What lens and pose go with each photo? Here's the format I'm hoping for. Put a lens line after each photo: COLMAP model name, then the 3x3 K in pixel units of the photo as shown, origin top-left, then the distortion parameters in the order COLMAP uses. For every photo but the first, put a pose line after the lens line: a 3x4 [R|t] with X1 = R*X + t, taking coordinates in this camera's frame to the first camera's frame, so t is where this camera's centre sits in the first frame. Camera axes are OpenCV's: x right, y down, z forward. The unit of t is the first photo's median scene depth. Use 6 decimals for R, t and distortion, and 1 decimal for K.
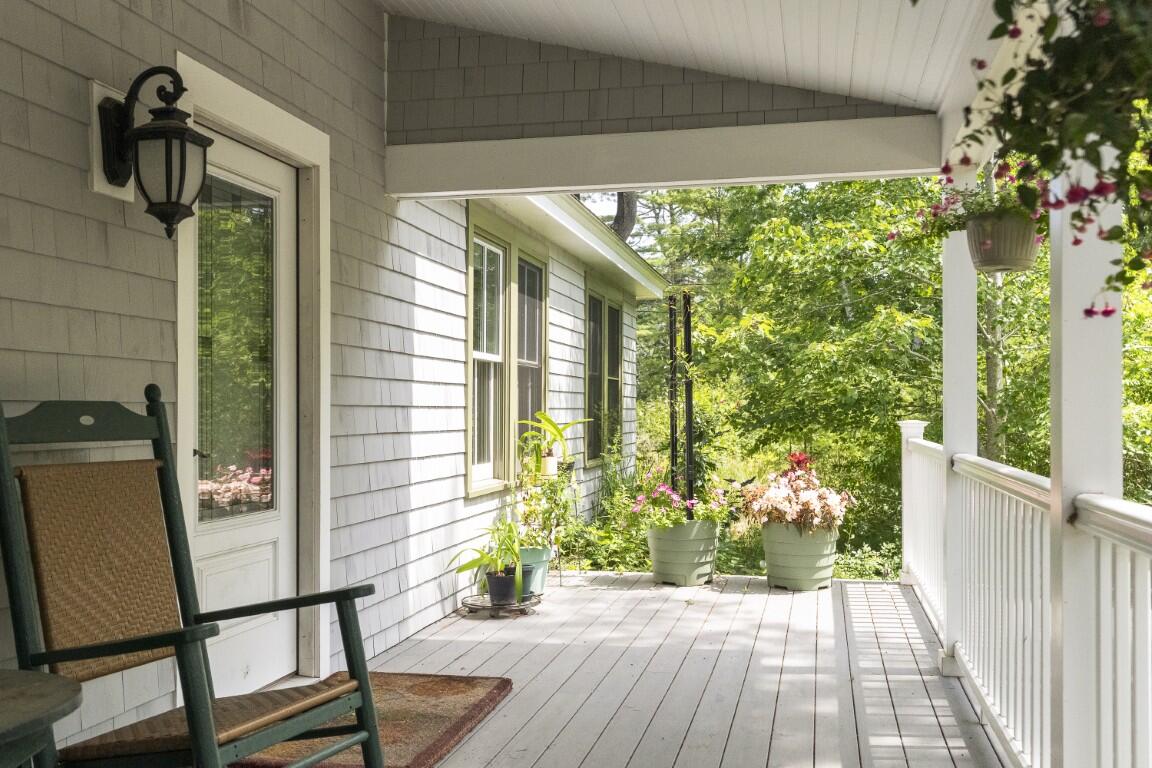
lens RADIAL K [[1118.5, 0, 576.6], [0, 1118.5, 391.2], [0, 0, 1]] dist [0.019638, 0.000000]
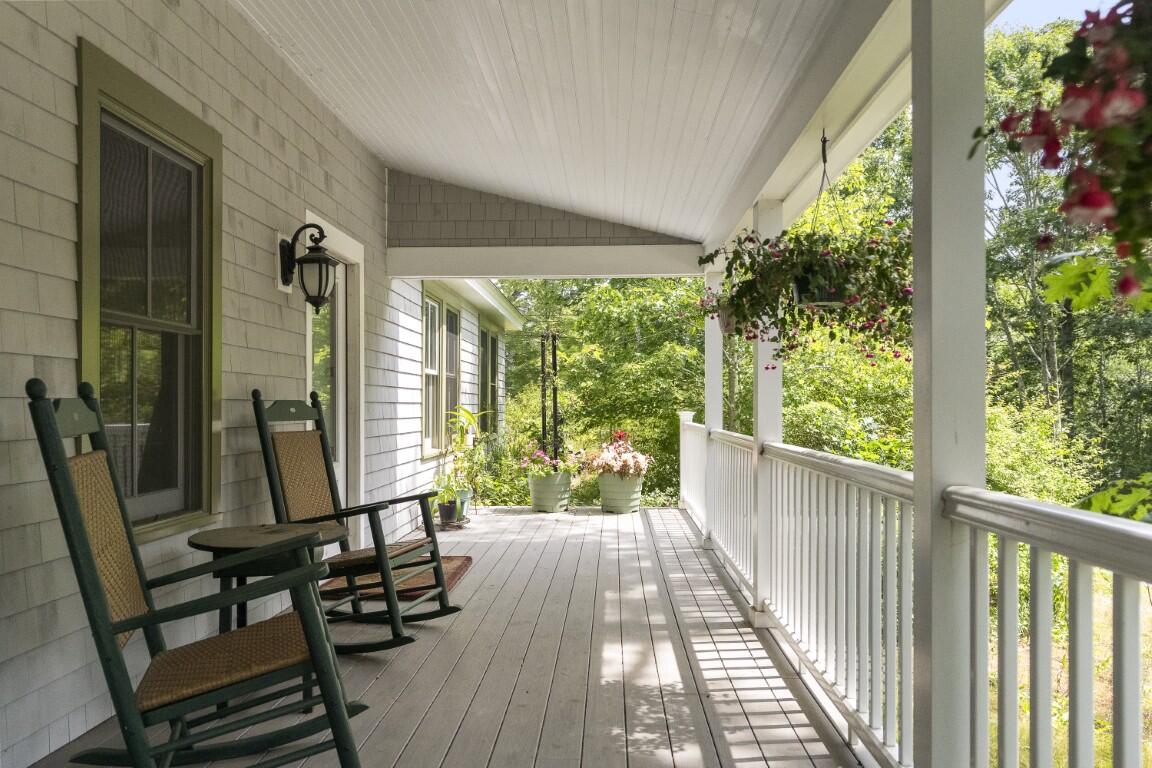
lens RADIAL K [[828.9, 0, 575.6], [0, 828.9, 386.0], [0, 0, 1]] dist [-0.002961, -0.000173]
pose [[0.986094, 0.004984, 0.166114, -0.073950], [-0.003961, 0.999971, -0.006491, -0.003342], [-0.166142, 0.005743, 0.986085, -0.207960]]
